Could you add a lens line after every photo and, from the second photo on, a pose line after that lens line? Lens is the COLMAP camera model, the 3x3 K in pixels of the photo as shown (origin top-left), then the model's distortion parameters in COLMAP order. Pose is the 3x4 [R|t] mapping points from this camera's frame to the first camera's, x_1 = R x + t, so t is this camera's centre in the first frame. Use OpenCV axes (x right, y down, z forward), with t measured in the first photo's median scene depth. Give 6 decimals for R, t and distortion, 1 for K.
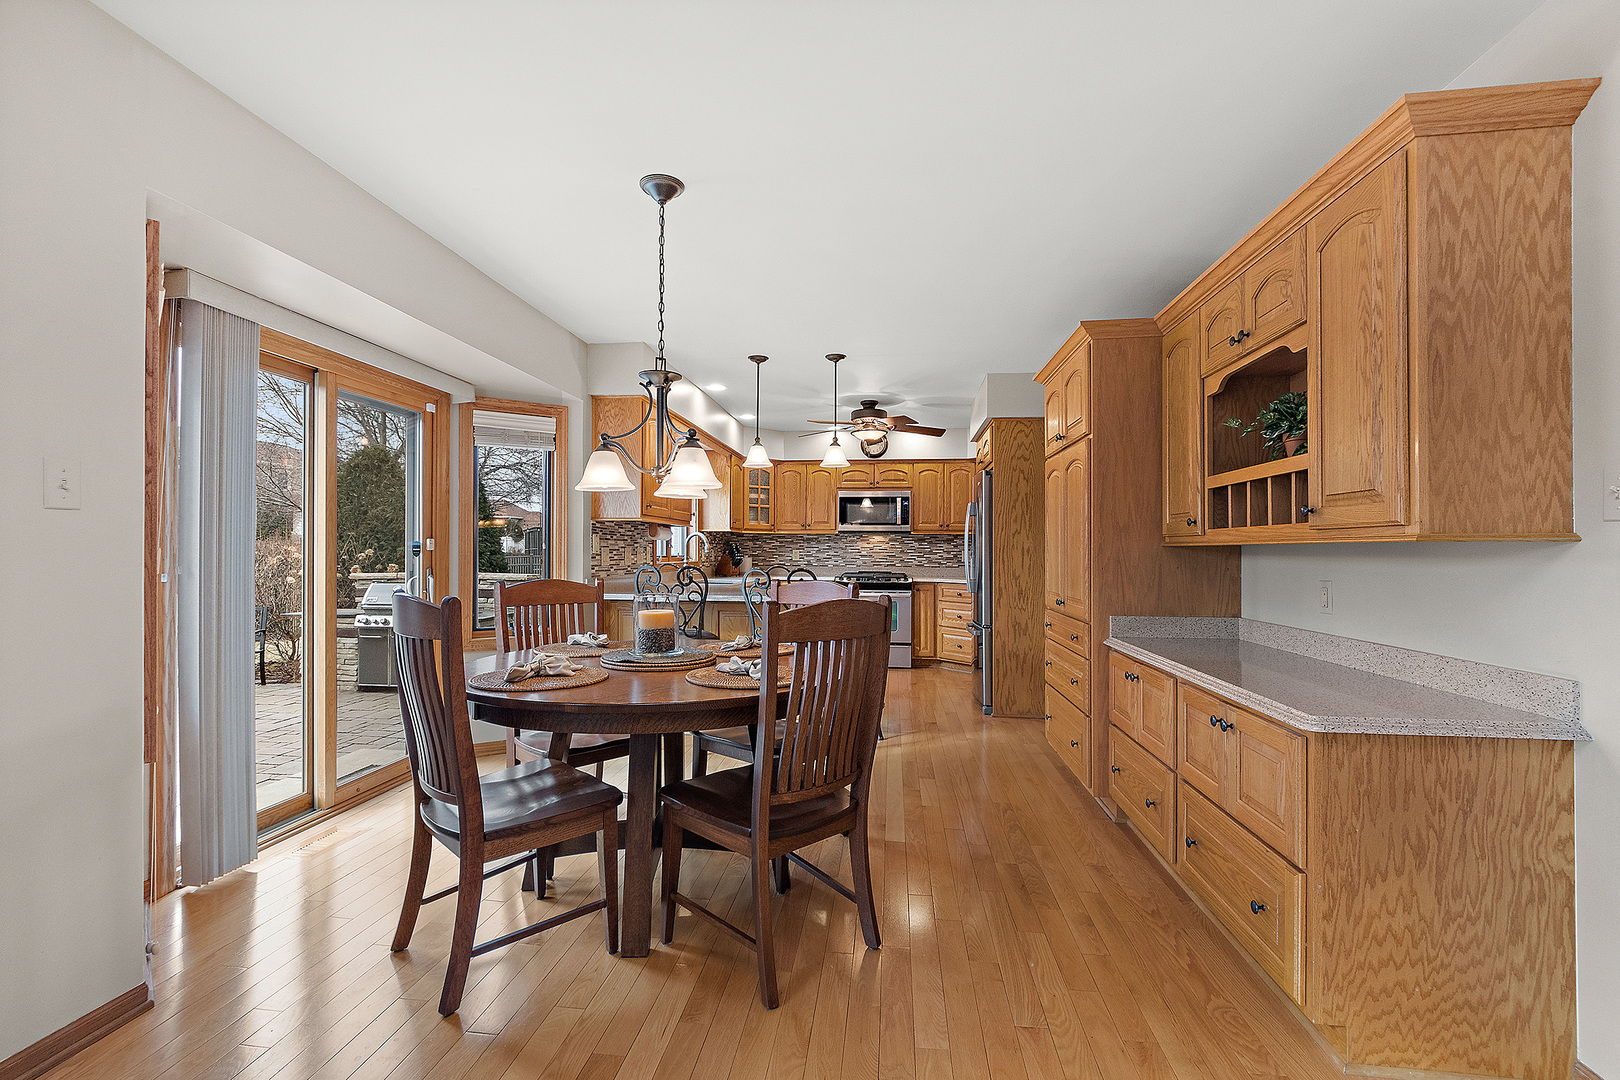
lens RADIAL K [[714.9, 0, 810.2], [0, 714.9, 551.5], [0, 0, 1]] dist [-0.000826, -0.000692]
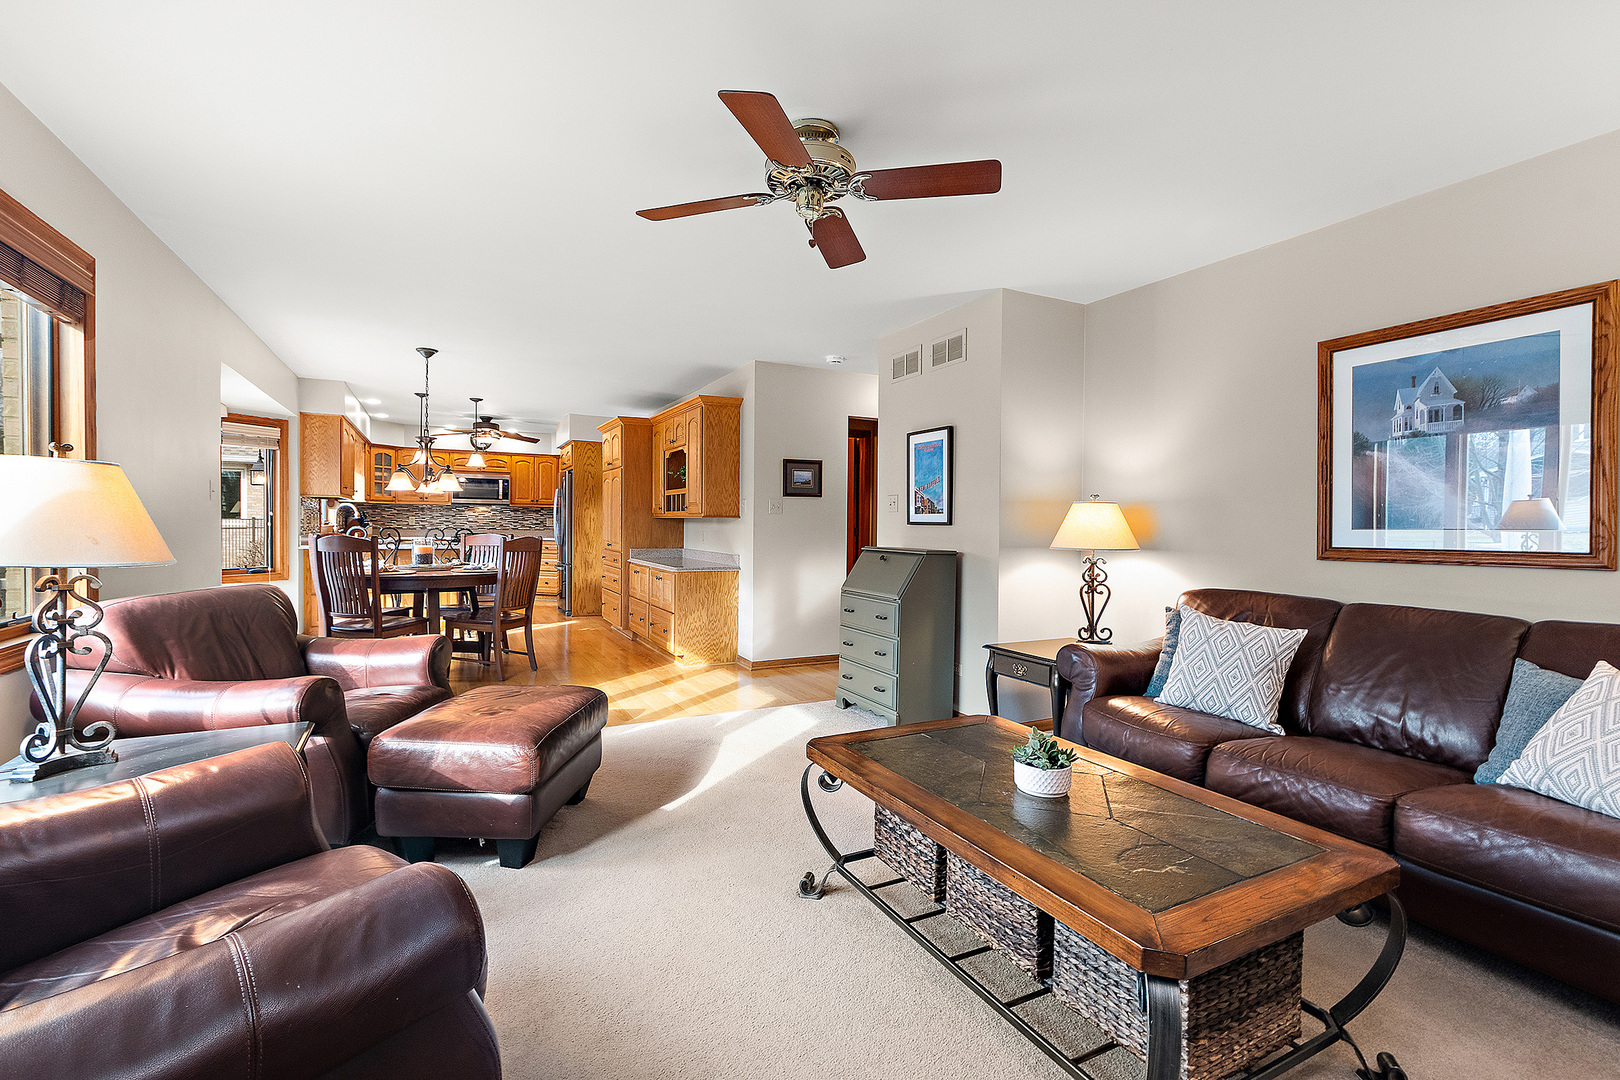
lens RADIAL K [[714.9, 0, 805.7], [0, 714.9, 539.8], [0, 0, 1]] dist [-0.000826, -0.000692]
pose [[0.833359, -0.007625, 0.552679, -0.283991], [-0.008504, 0.999610, 0.026614, -0.002008], [-0.552667, -0.026879, 0.832969, -0.921543]]
